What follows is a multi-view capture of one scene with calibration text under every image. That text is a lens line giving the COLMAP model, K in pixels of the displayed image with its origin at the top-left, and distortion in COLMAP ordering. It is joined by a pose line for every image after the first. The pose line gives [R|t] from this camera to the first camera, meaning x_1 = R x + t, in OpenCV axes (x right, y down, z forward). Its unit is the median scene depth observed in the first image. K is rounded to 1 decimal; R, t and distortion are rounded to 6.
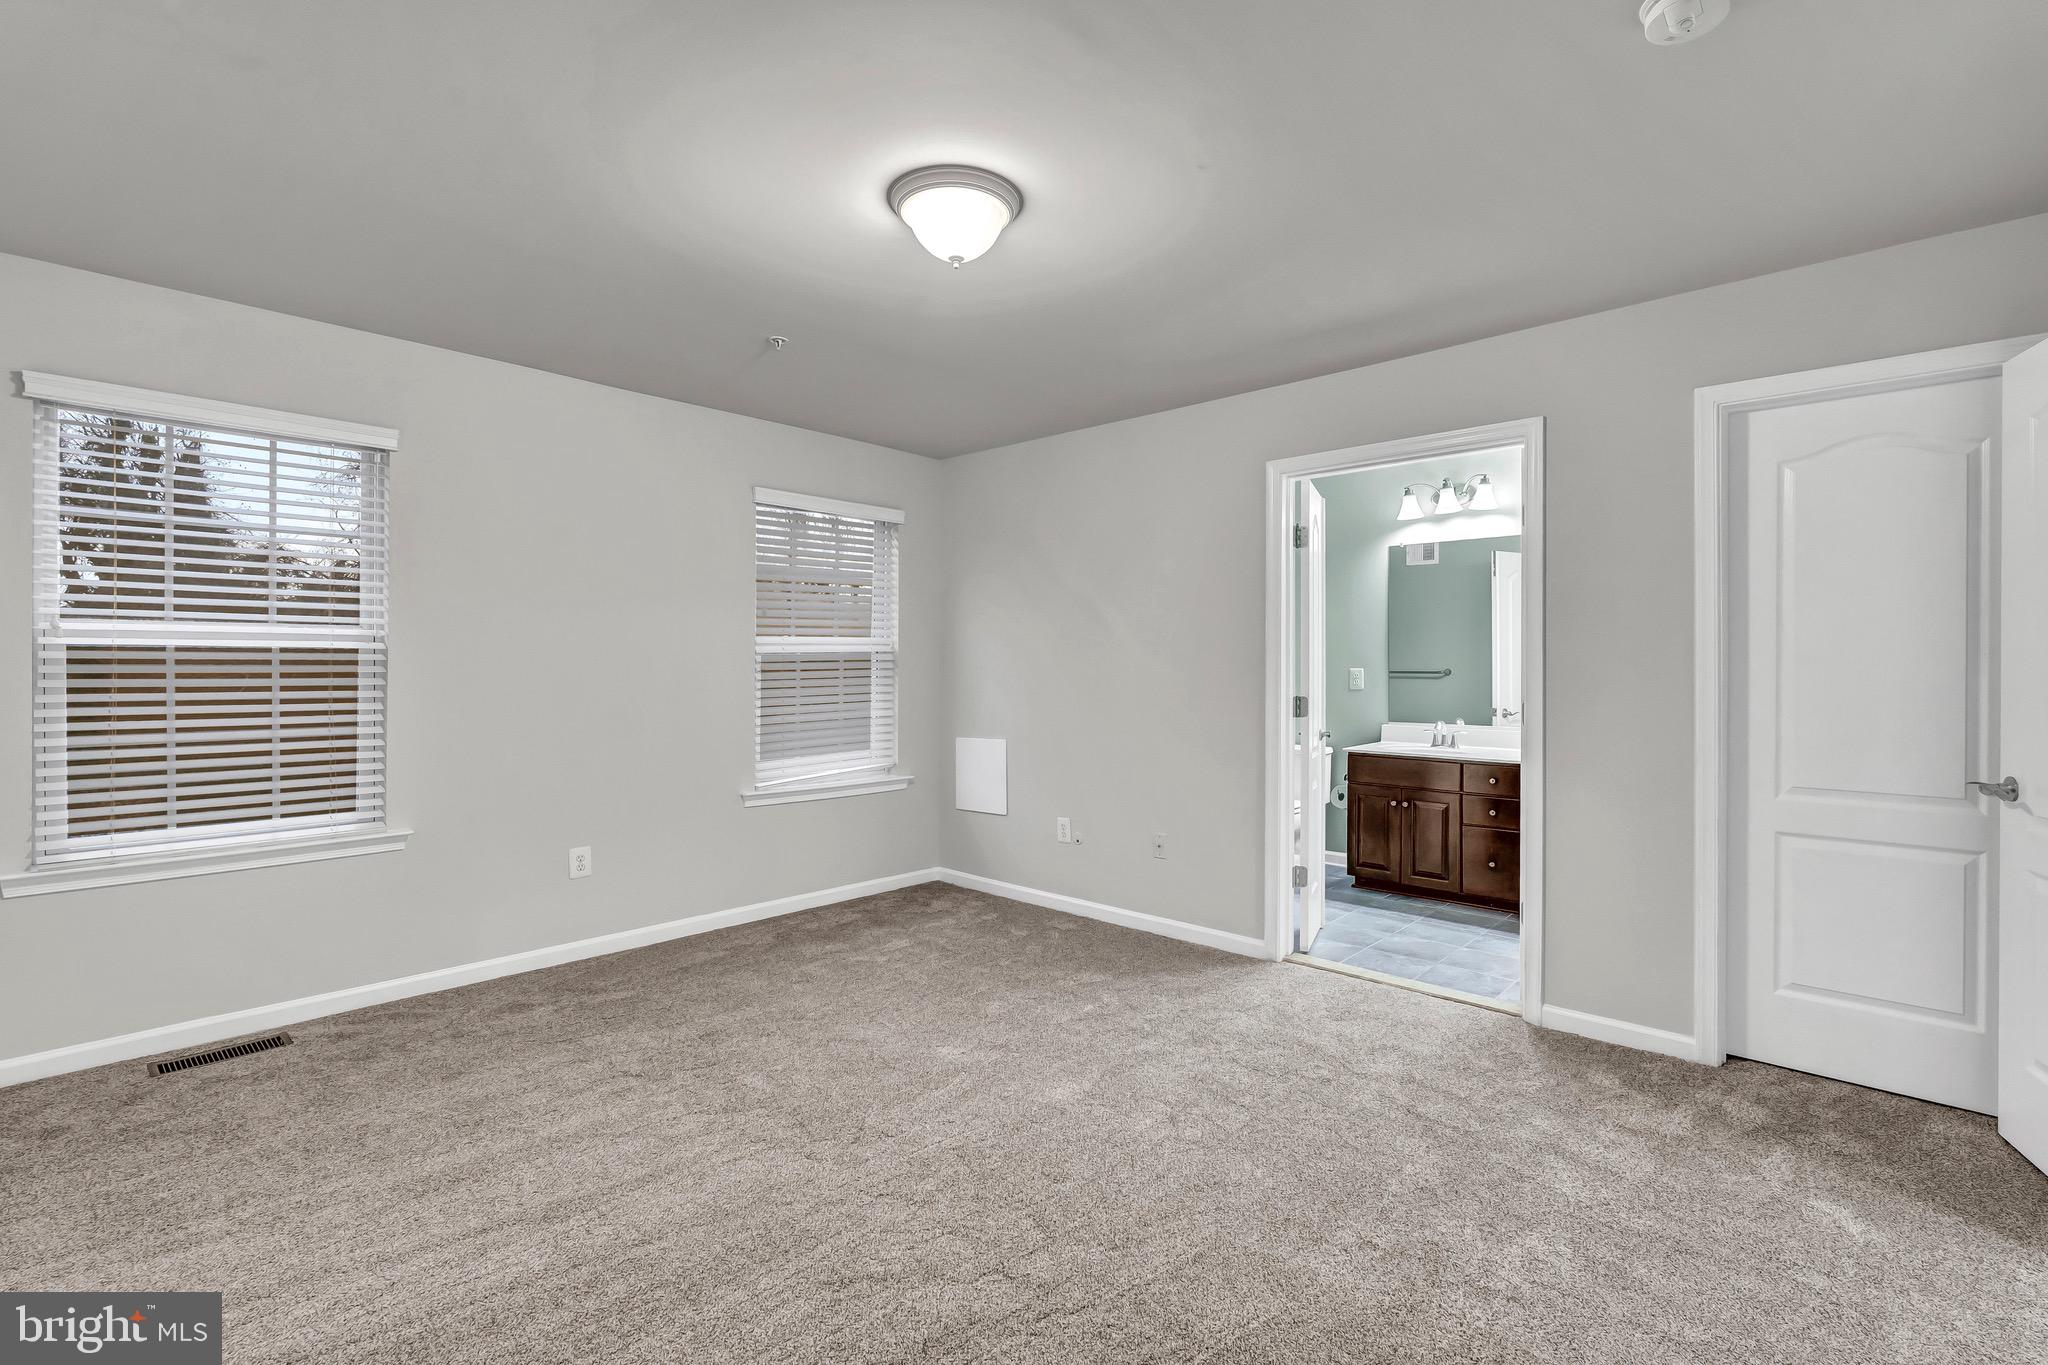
lens RADIAL K [[906.4, 0, 1010.2], [0, 906.4, 667.4], [0, 0, 1]] dist [-0.001346, 0.000538]
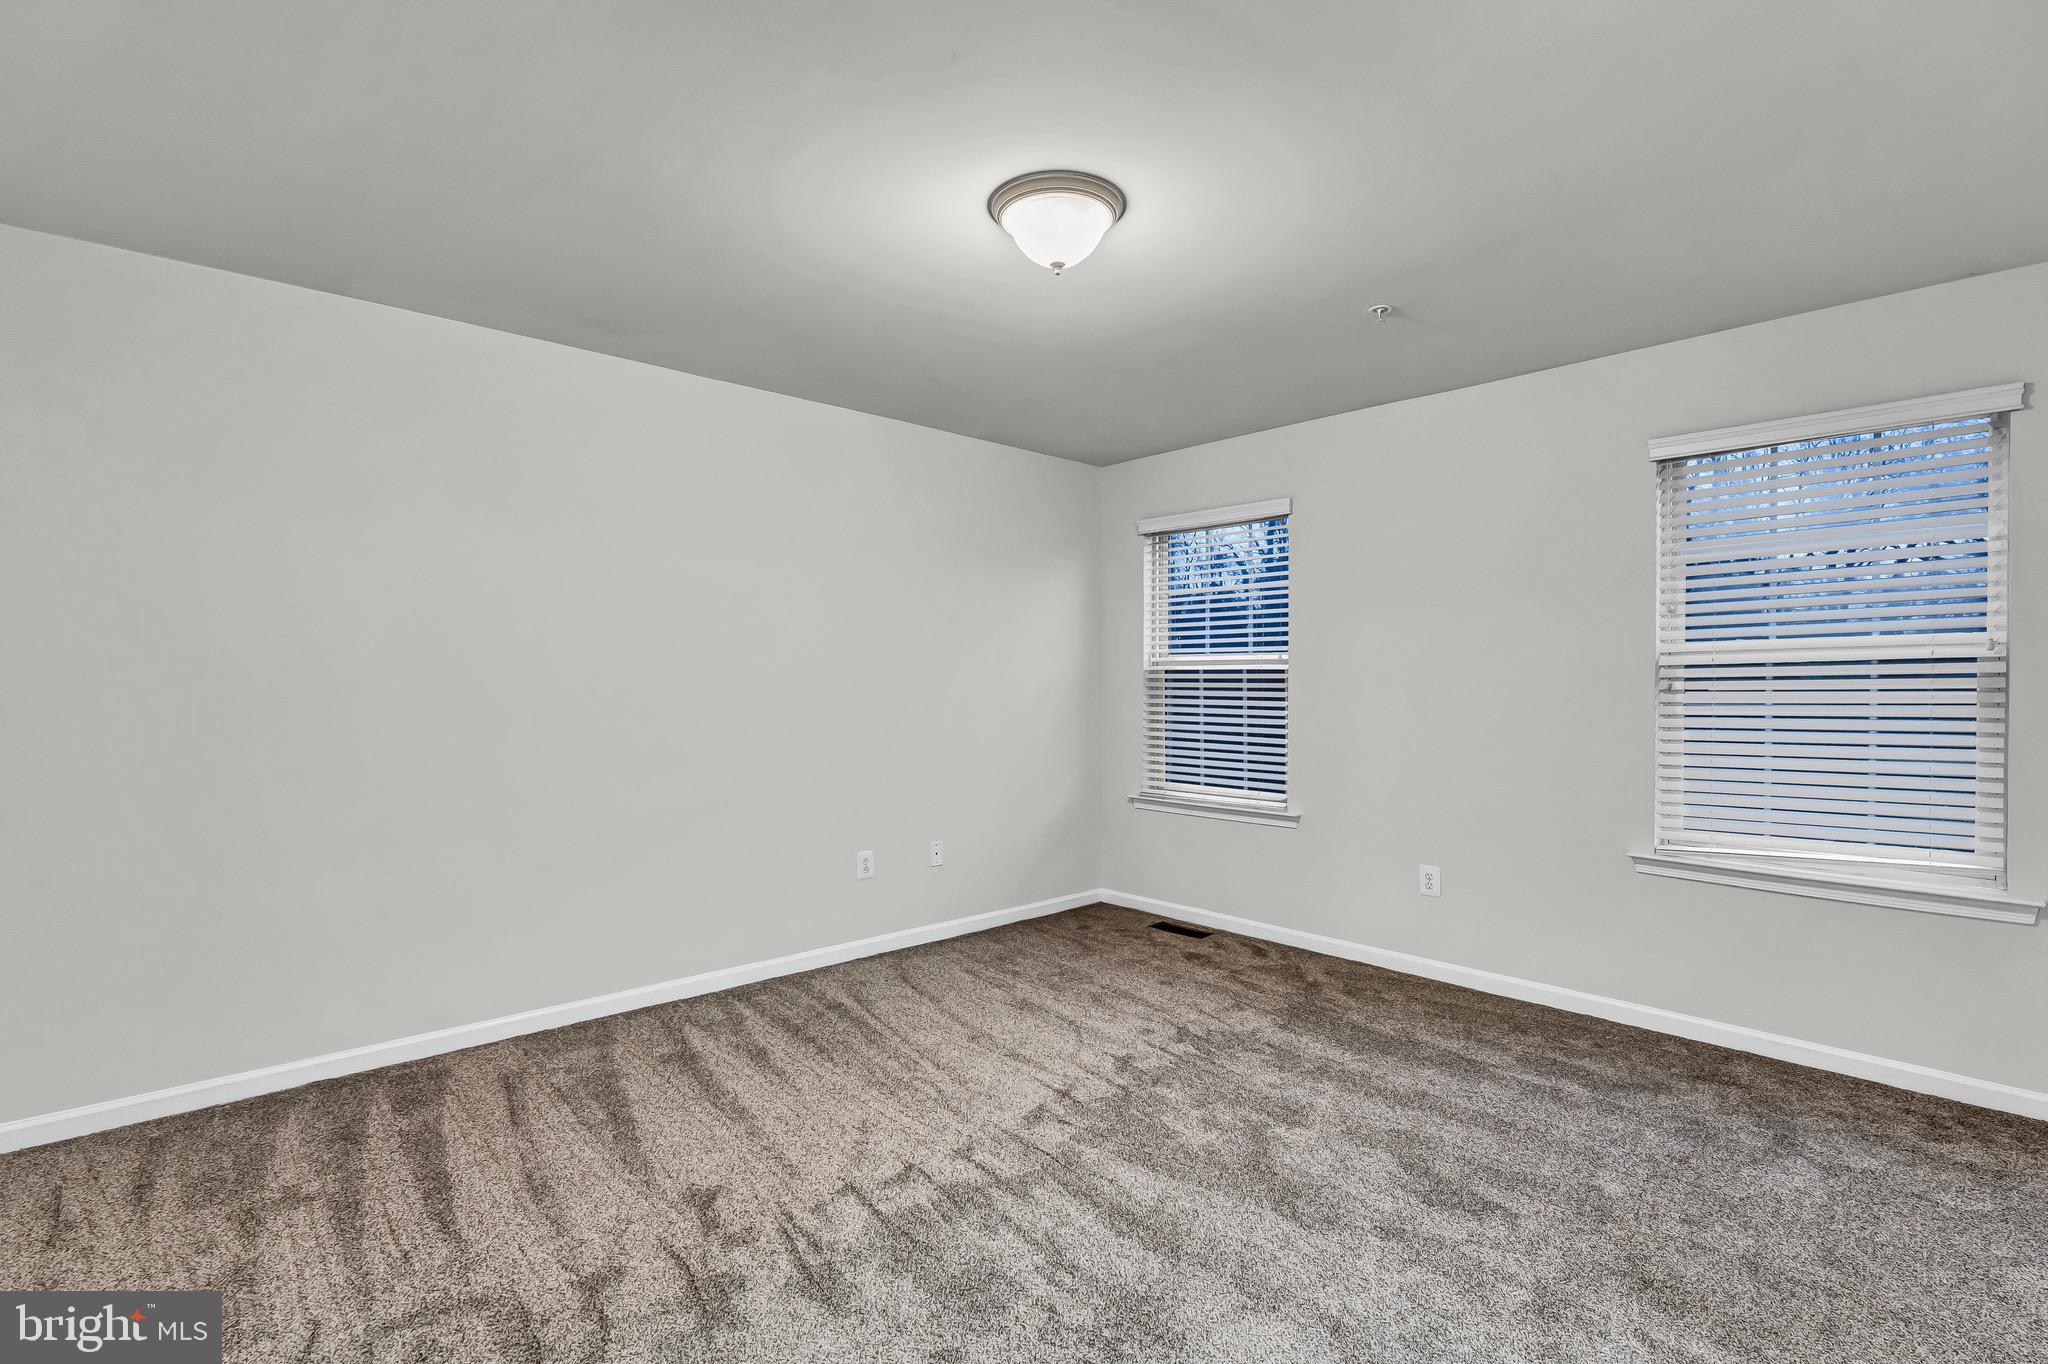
lens RADIAL K [[906.4, 0, 1012.2], [0, 906.4, 689.0], [0, 0, 1]] dist [-0.001346, 0.000538]
pose [[-0.037684, 0.005975, -0.999272, 0.691171], [-0.003399, 0.999976, 0.006107, 0.001172], [0.999284, 0.003627, -0.037662, 0.749106]]
